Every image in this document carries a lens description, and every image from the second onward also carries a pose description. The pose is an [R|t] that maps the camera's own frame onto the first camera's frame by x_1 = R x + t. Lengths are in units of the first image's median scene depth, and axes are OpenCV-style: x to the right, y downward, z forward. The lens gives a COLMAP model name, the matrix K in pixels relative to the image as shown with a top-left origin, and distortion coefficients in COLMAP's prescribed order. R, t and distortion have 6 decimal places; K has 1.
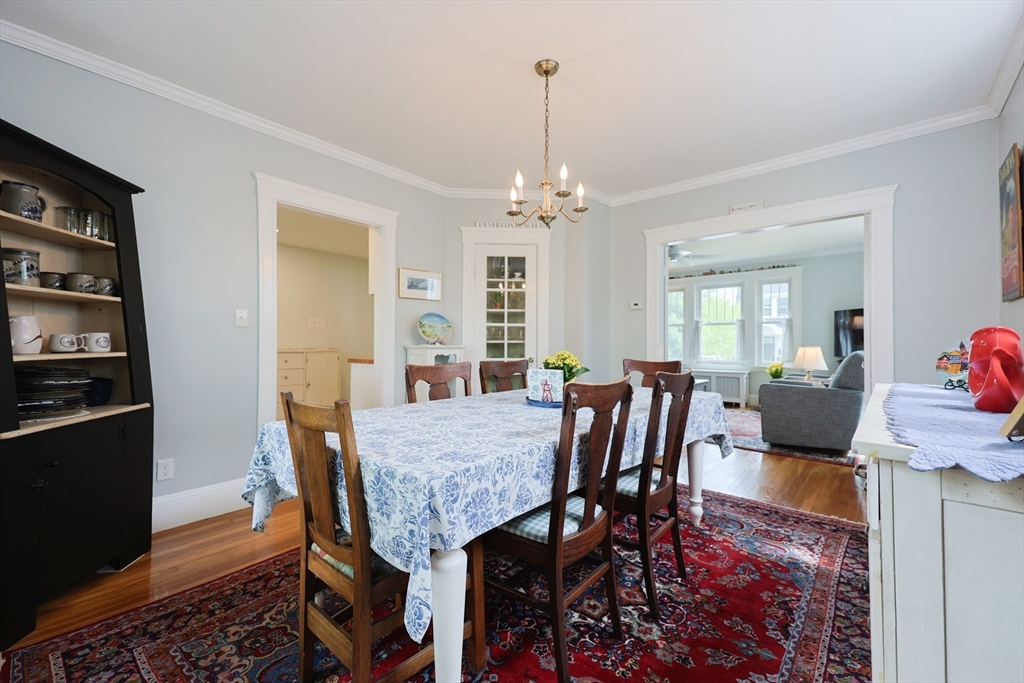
lens RADIAL K [[423.1, 0, 512.0], [0, 423.1, 338.5], [0, 0, 1]] dist [0.026696, -0.000272]
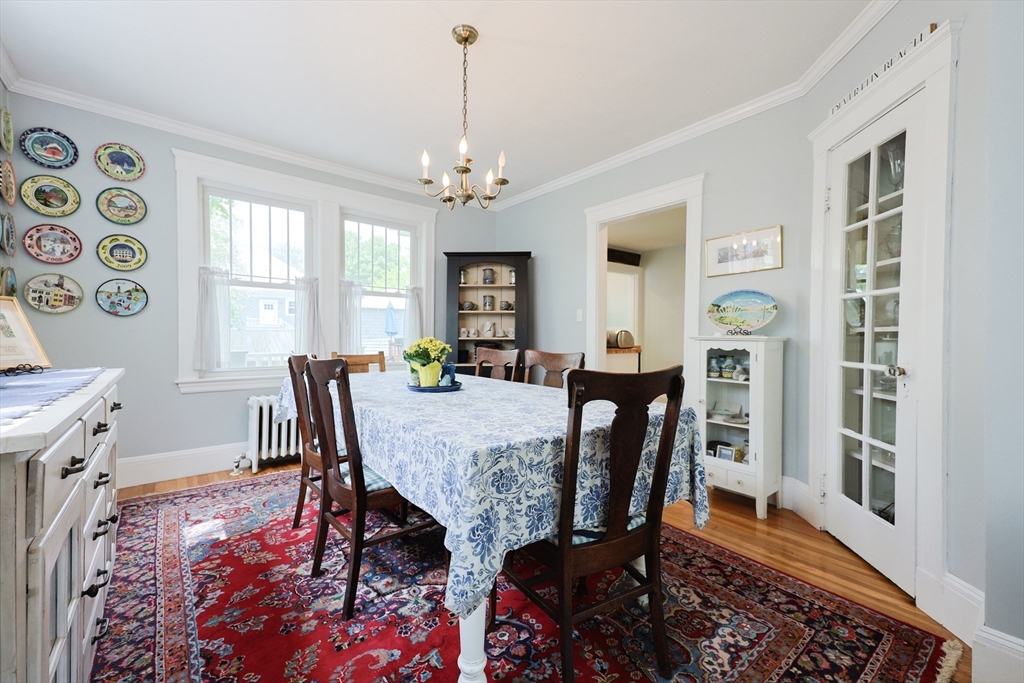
lens RADIAL K [[423.1, 0, 512.0], [0, 423.1, 338.5], [0, 0, 1]] dist [0.026696, -0.000272]
pose [[-0.176324, 0.008356, -0.984297, 1.074052], [0.004917, 0.999959, 0.007608, 0.024363], [0.984320, -0.003499, -0.176358, 1.371101]]
